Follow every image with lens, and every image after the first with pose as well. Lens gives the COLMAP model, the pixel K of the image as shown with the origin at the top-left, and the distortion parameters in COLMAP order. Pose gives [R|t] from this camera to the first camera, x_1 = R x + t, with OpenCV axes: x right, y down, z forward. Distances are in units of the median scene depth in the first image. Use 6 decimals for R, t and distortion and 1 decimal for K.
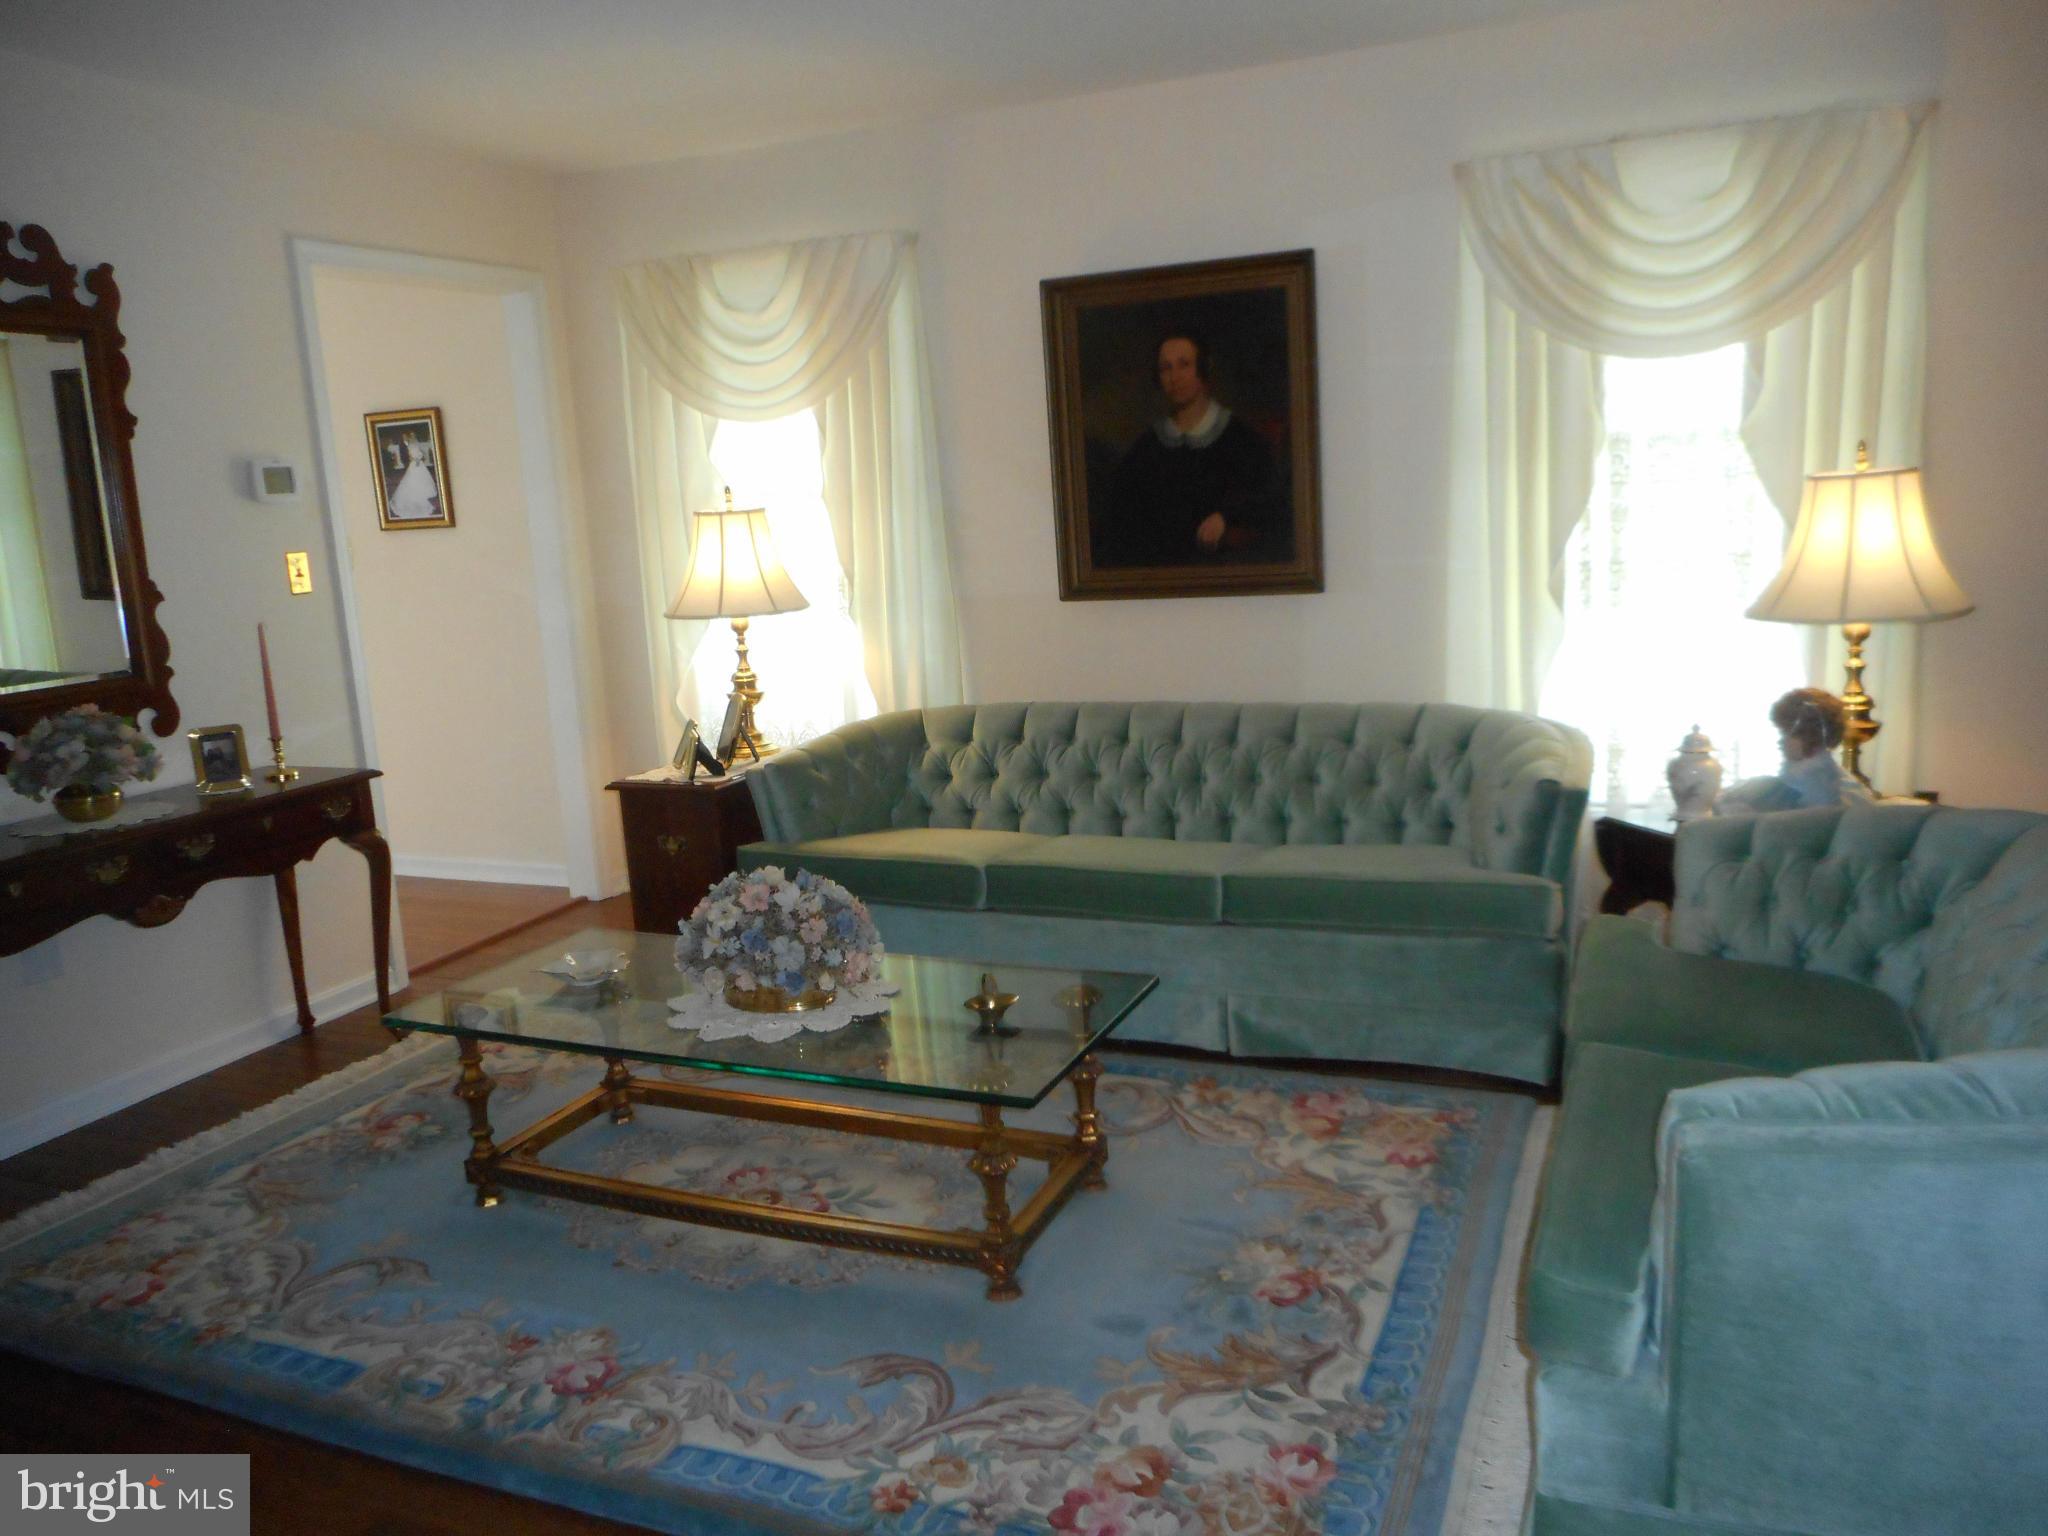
lens RADIAL K [[1507.7, 0, 1024.0], [0, 1507.7, 768.0], [0, 0, 1]] dist [-0.011676, 0.006256]
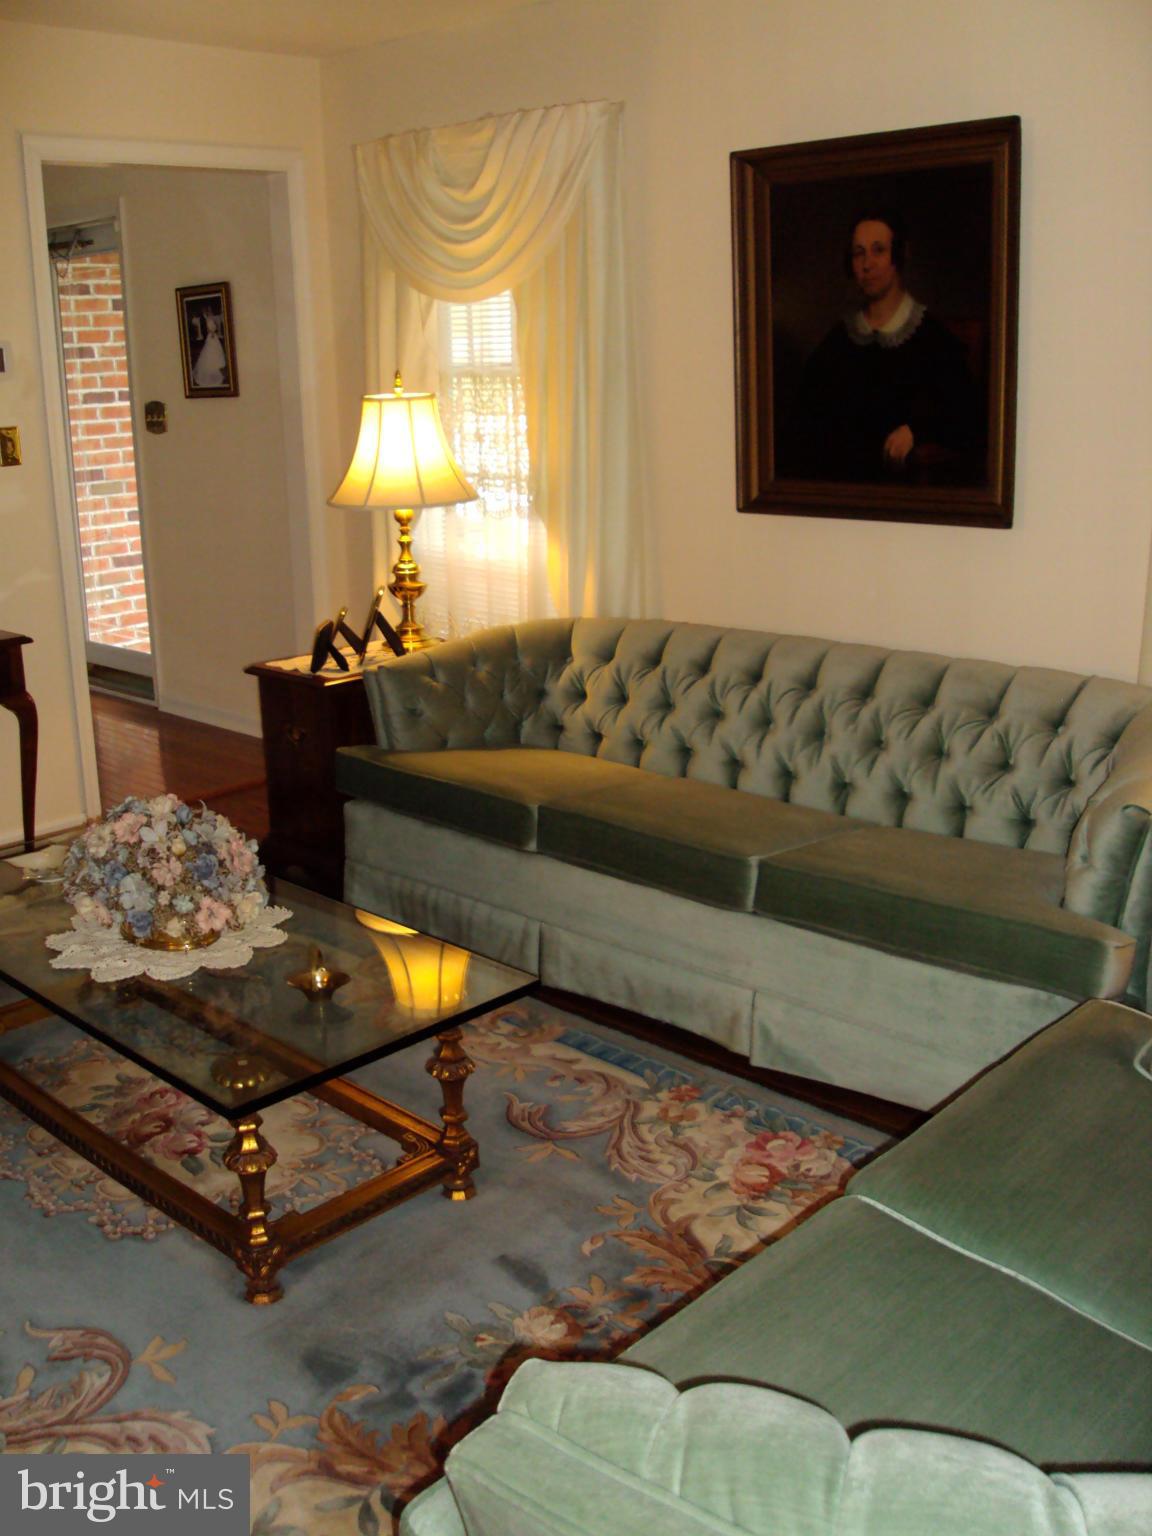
lens RADIAL K [[1478.0, 0, 575.1], [0, 1478.0, 722.0], [0, 0, 1]] dist [-0.127971, 0.024473]
pose [[0.933030, 0.117137, -0.340198, 0.256132], [-0.092879, 0.991887, 0.086796, -0.056959], [0.347605, -0.049386, 0.936340, 0.153887]]
